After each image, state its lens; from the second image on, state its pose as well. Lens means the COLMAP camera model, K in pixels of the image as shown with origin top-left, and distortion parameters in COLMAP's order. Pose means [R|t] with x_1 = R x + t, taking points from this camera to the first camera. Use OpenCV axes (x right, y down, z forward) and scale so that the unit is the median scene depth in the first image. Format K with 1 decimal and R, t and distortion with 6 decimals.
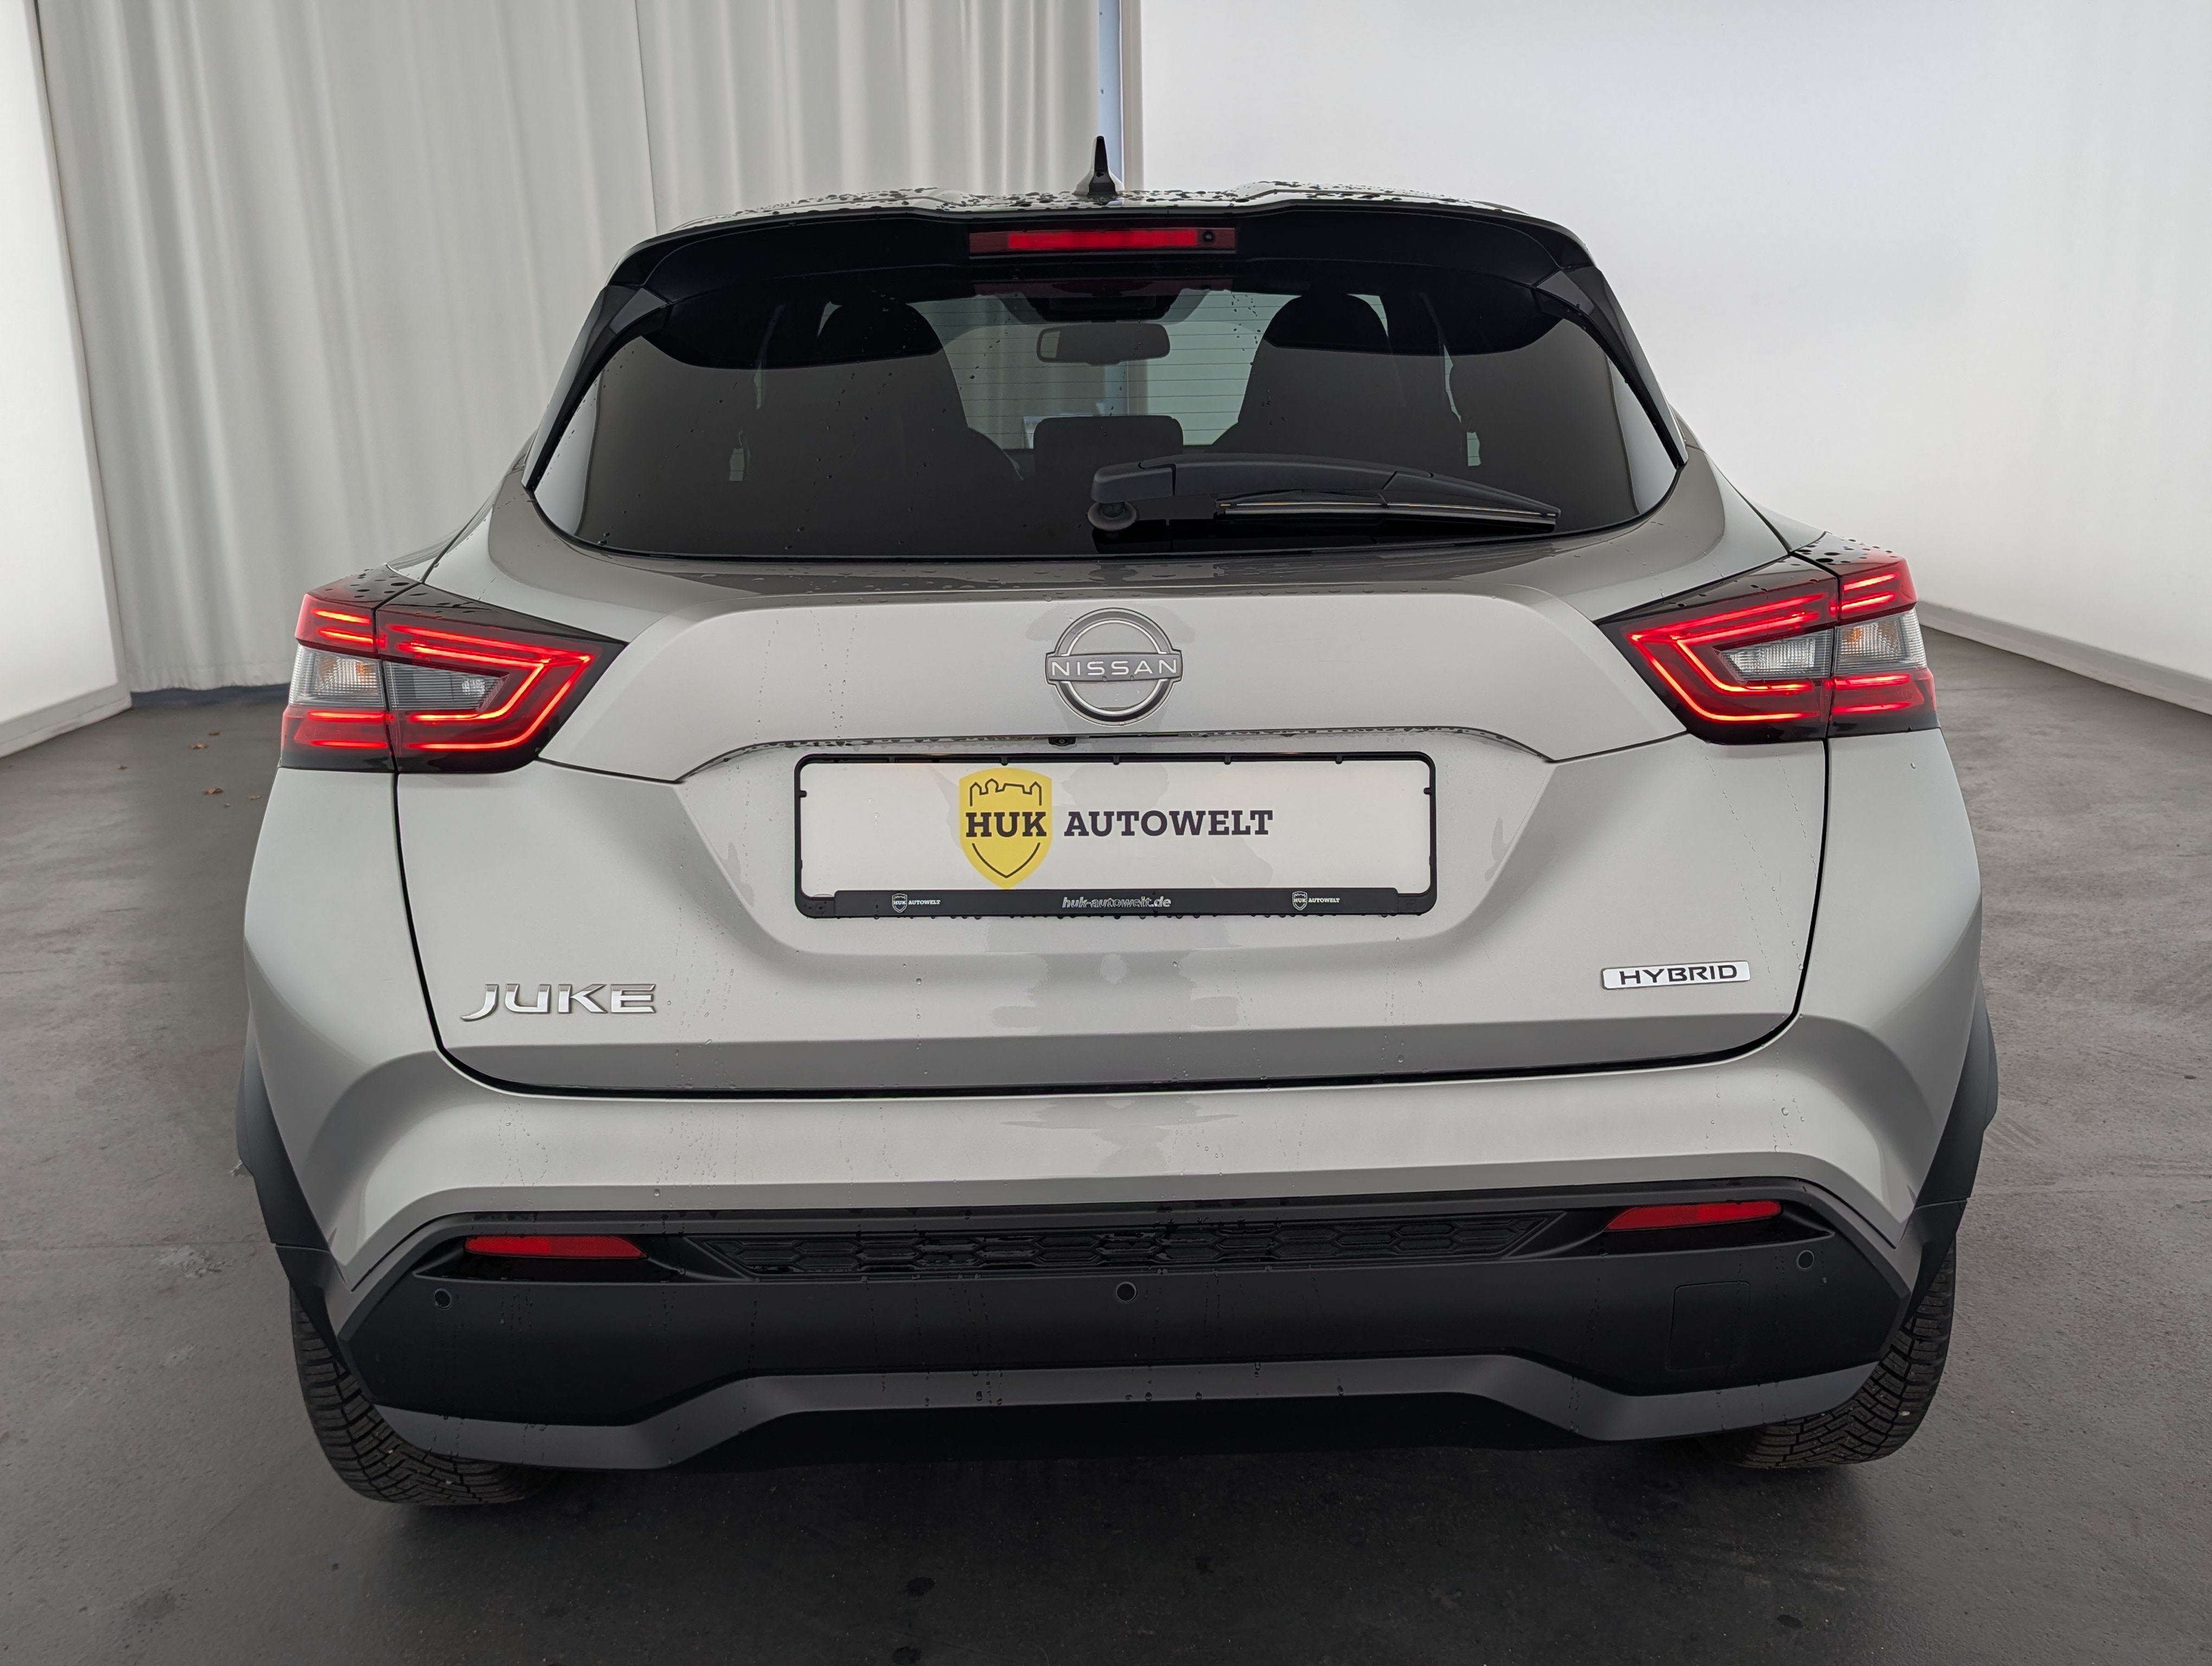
lens RADIAL K [[2001.0, 0, 1153.4], [0, 2001.0, 789.5], [0, 0, 1]] dist [0.062254, -0.029571]
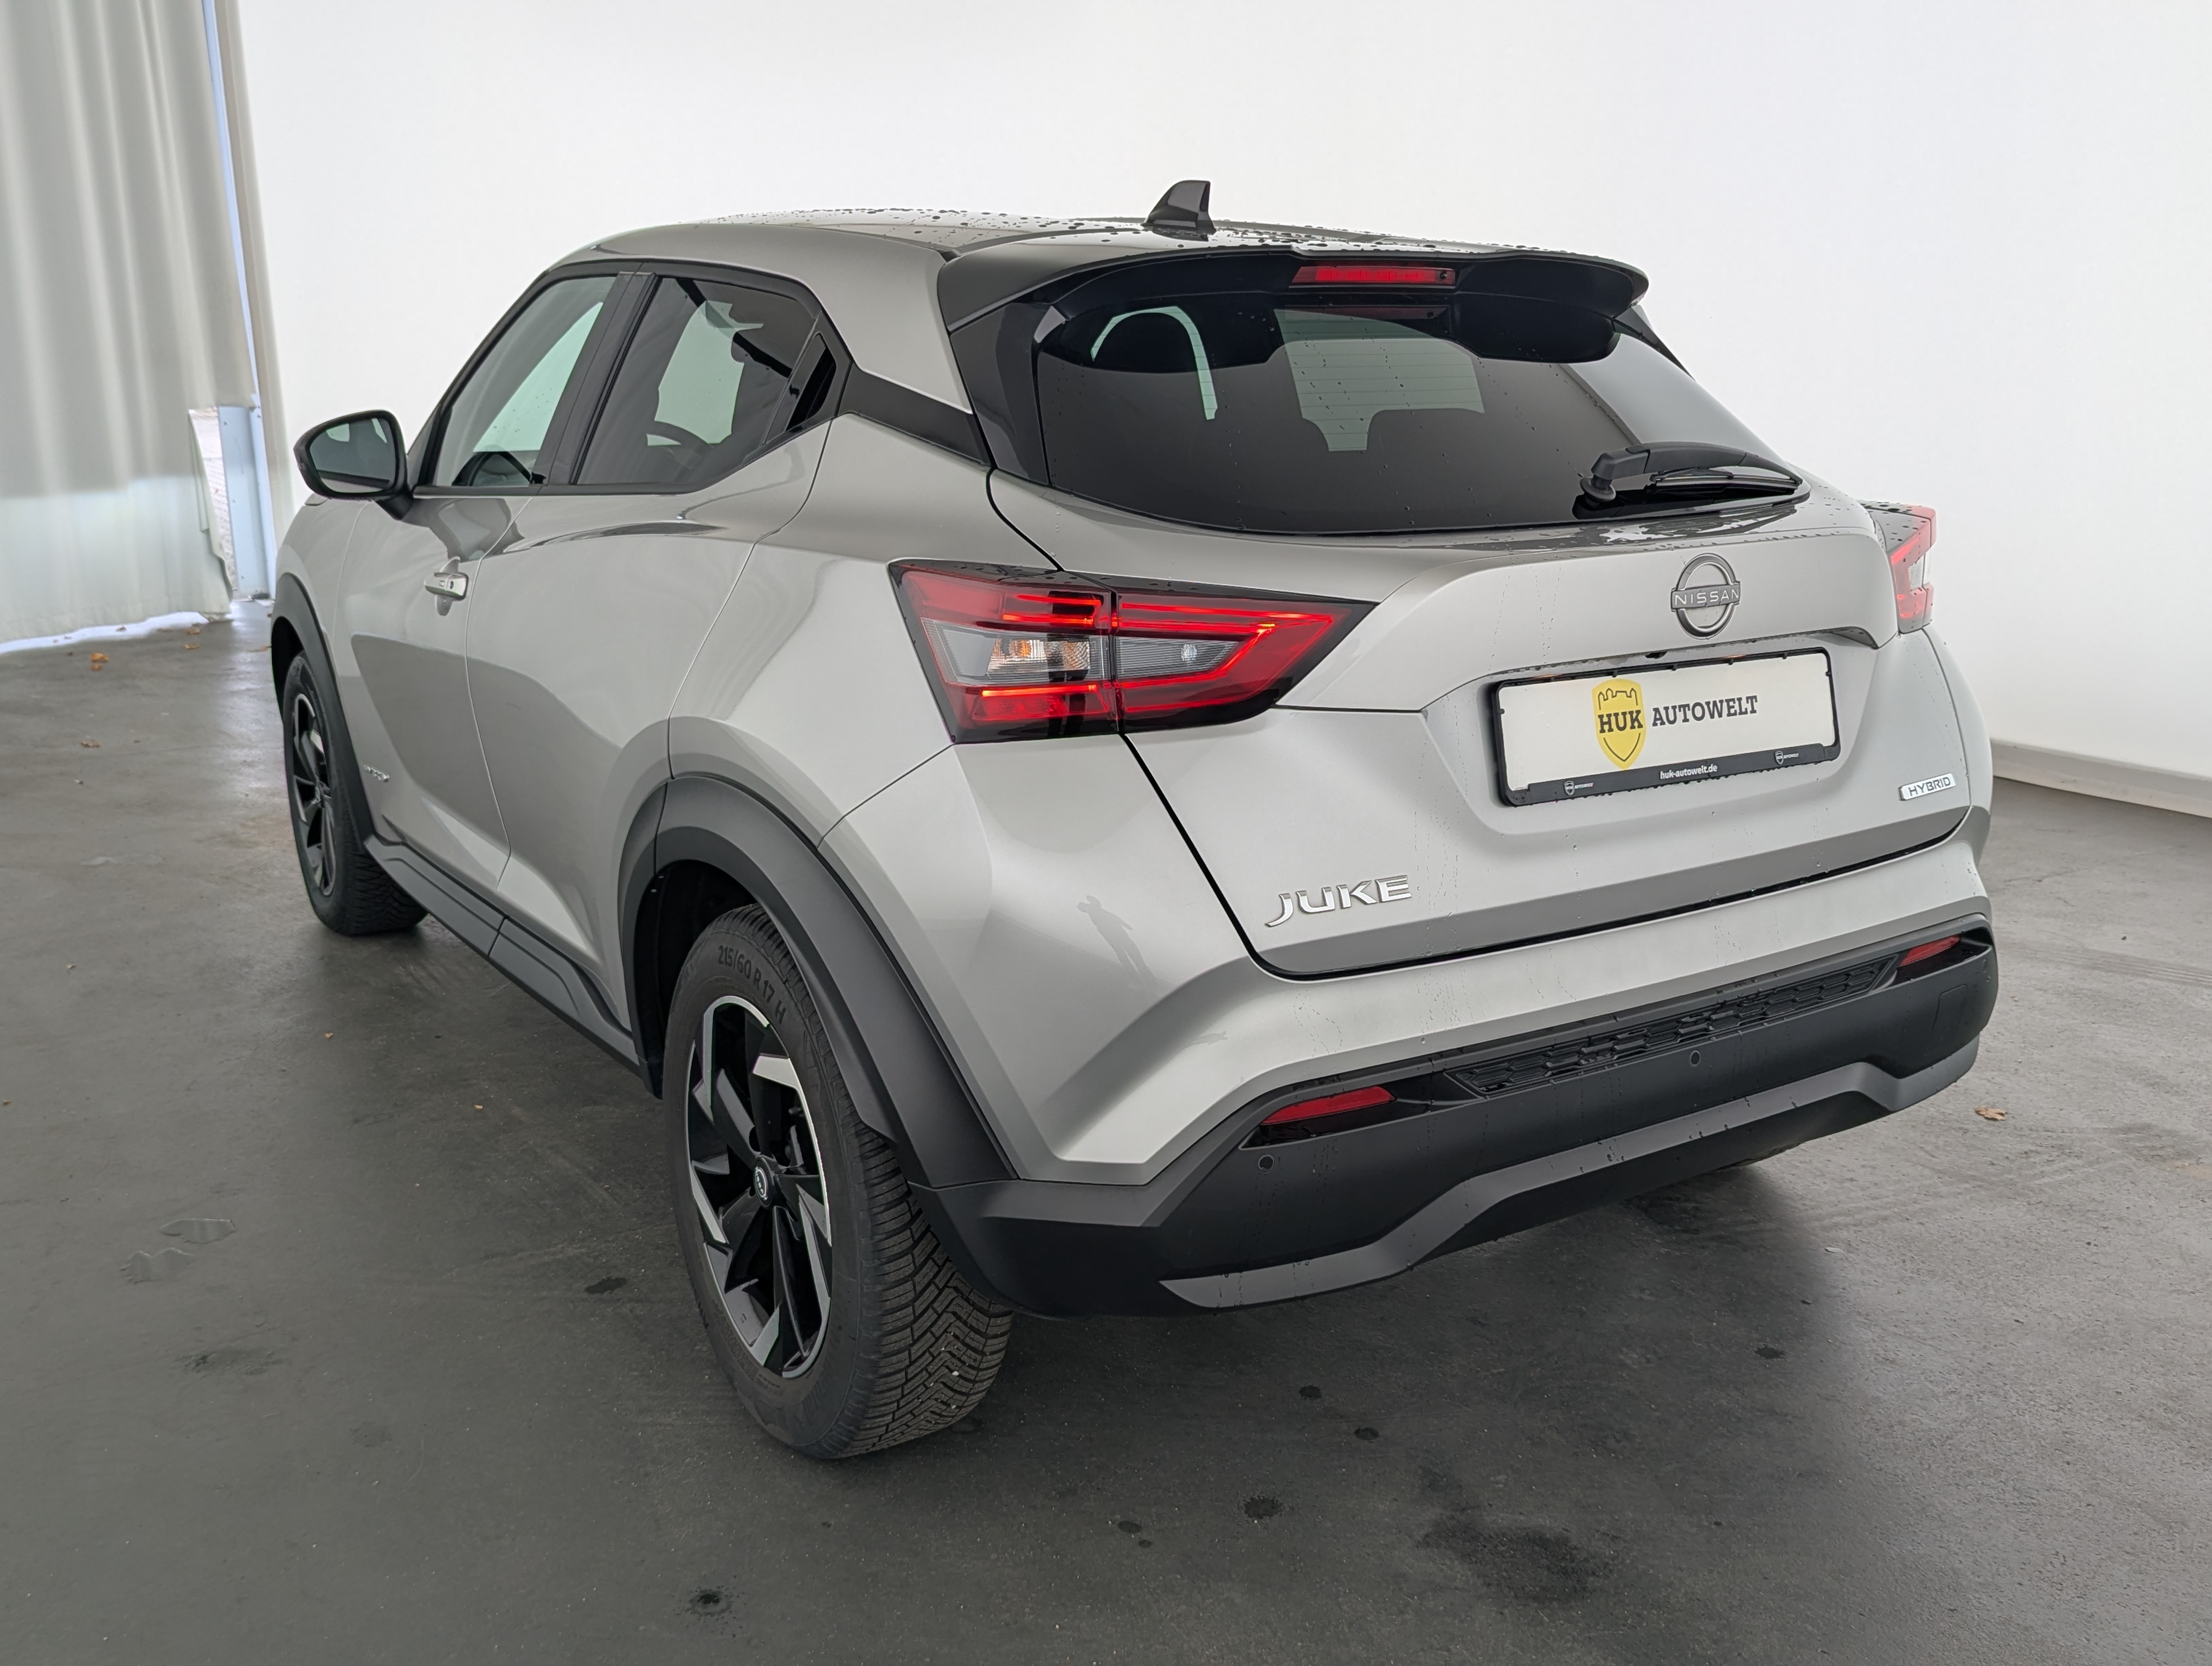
lens RADIAL K [[2001.0, 0, 1151.2], [0, 2001.0, 768.5], [0, 0, 1]] dist [0.062254, -0.029571]
pose [[0.851073, -0.097783, 0.515862, -0.998726], [0.101168, 0.994634, 0.021627, -0.011620], [-0.515209, 0.033783, 0.856398, 0.016386]]
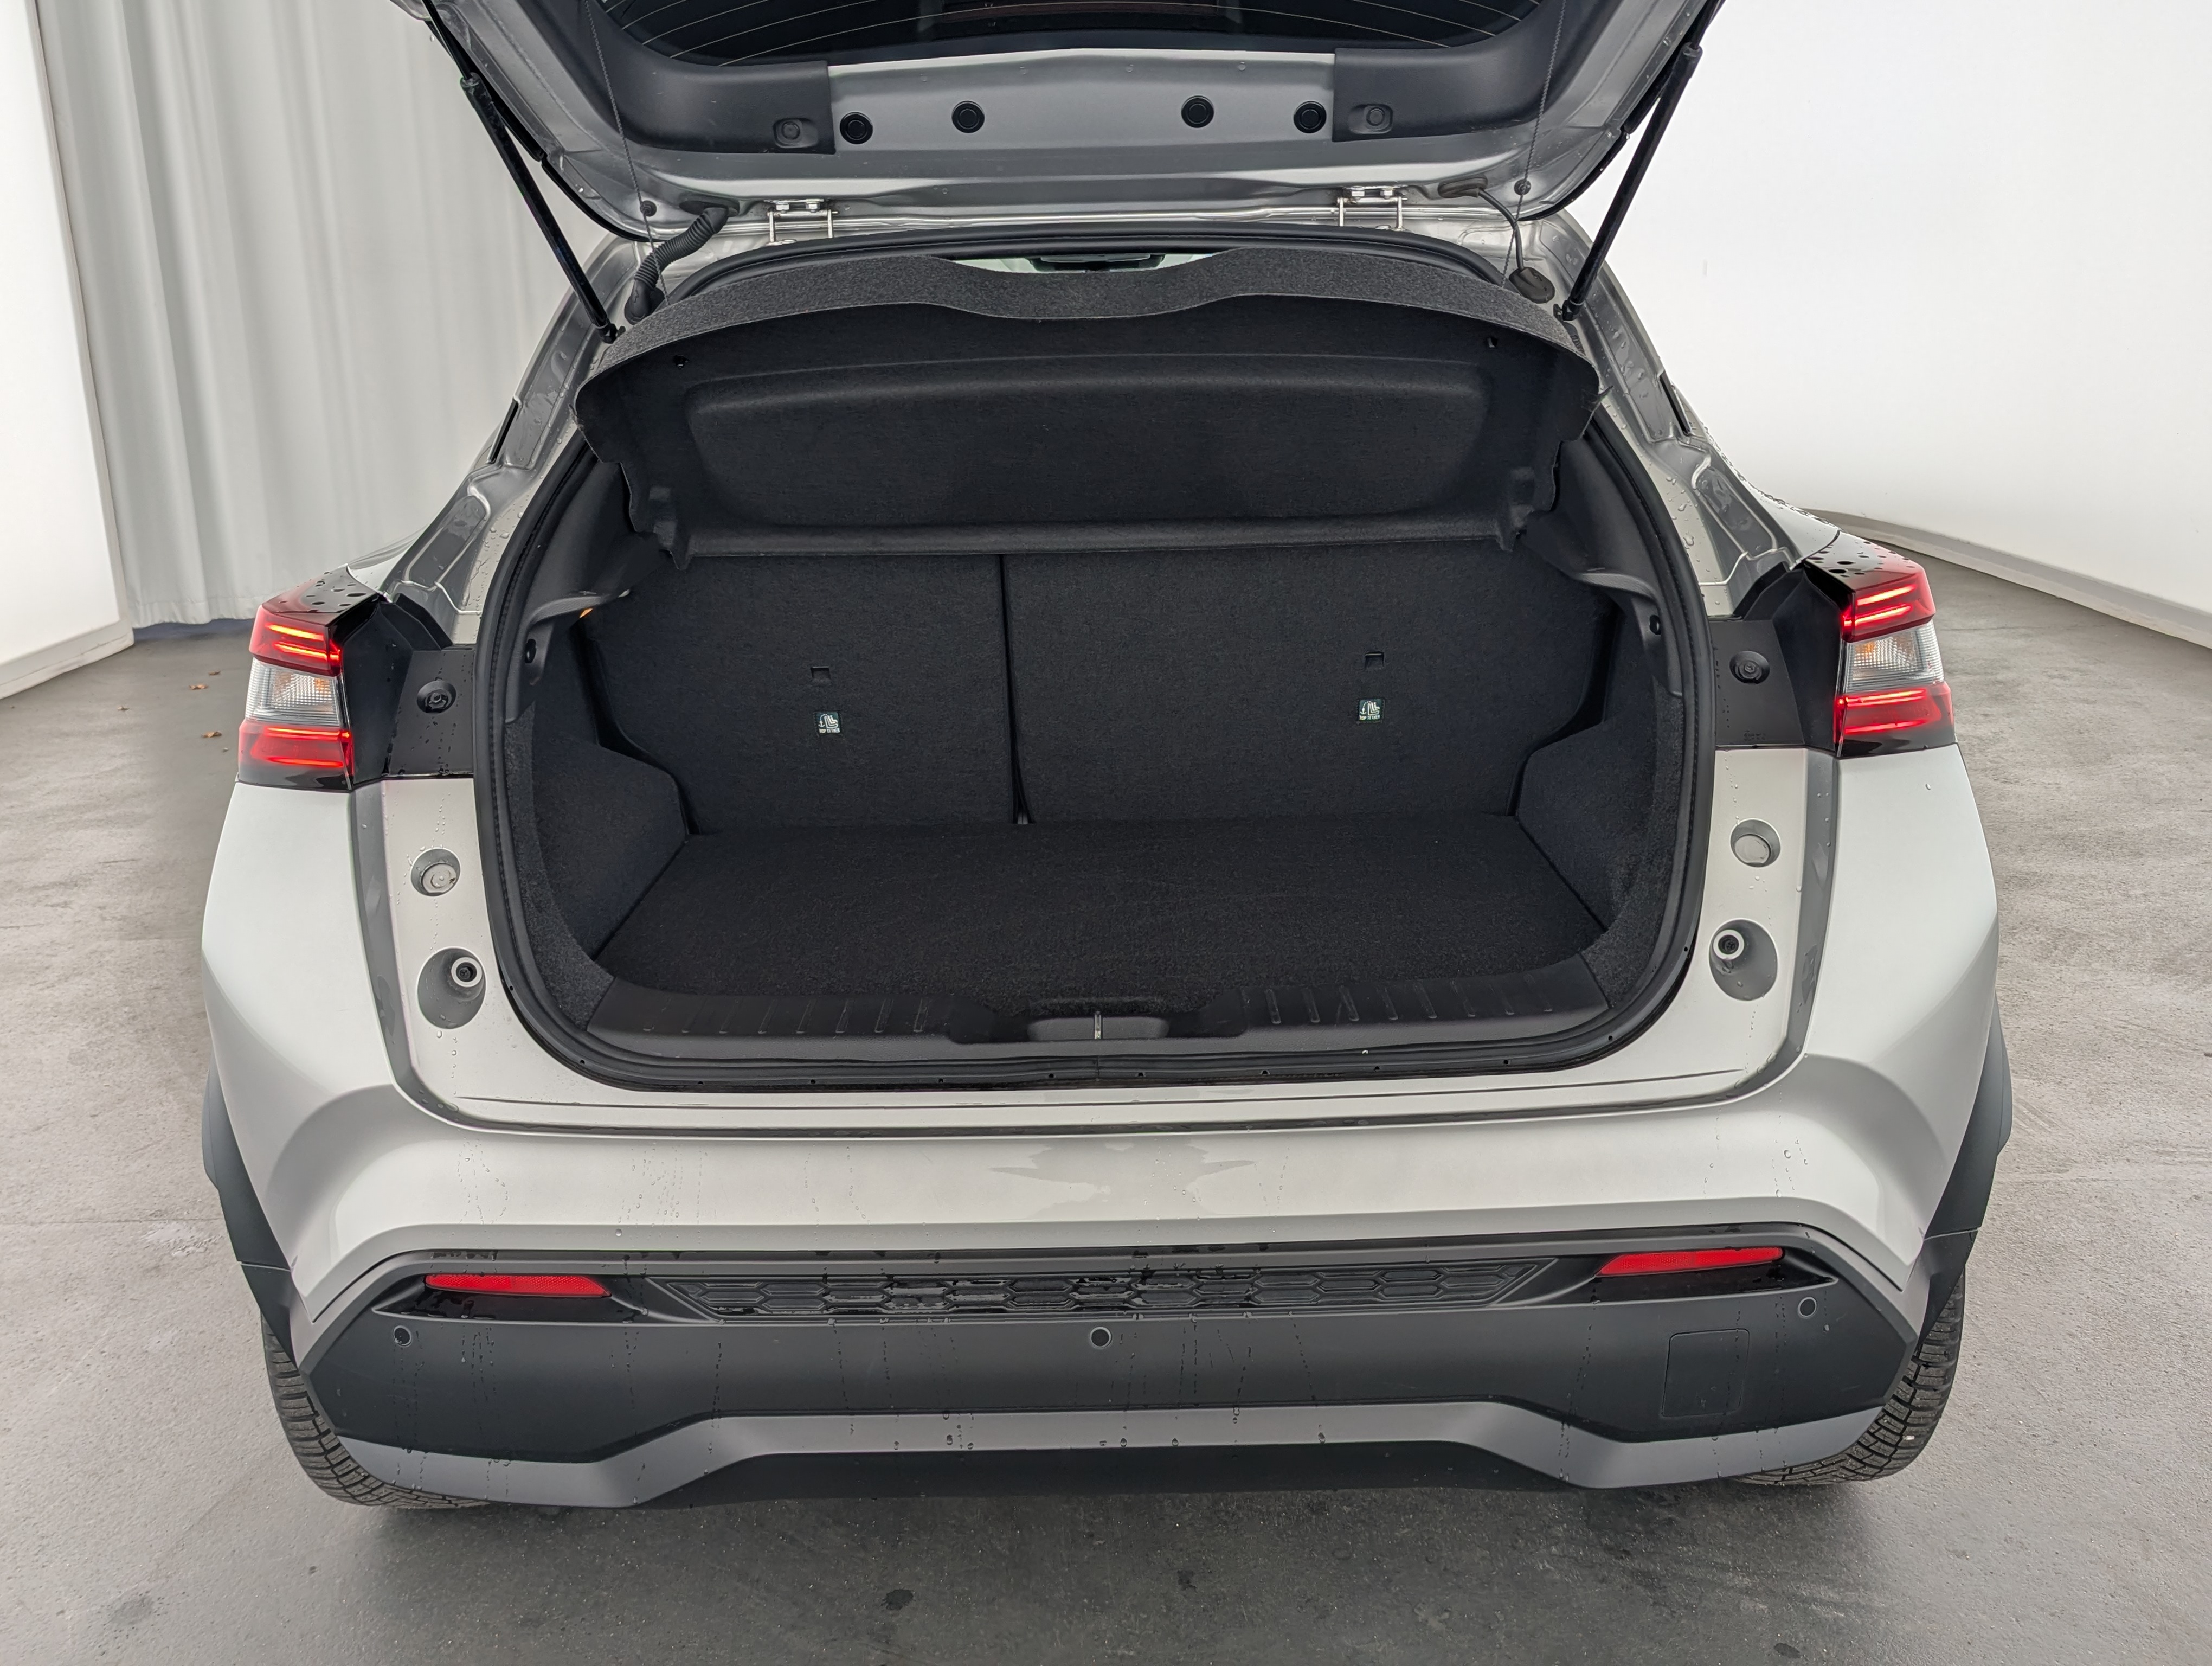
lens RADIAL K [[2001.0, 0, 1114.1], [0, 2001.0, 778.8], [0, 0, 1]] dist [0.062254, -0.029571]
pose [[0.999745, 0.002677, -0.022410, 0.013883], [-0.001876, 0.999361, 0.035701, -0.053337], [0.022491, -0.035650, 0.999111, 0.039686]]
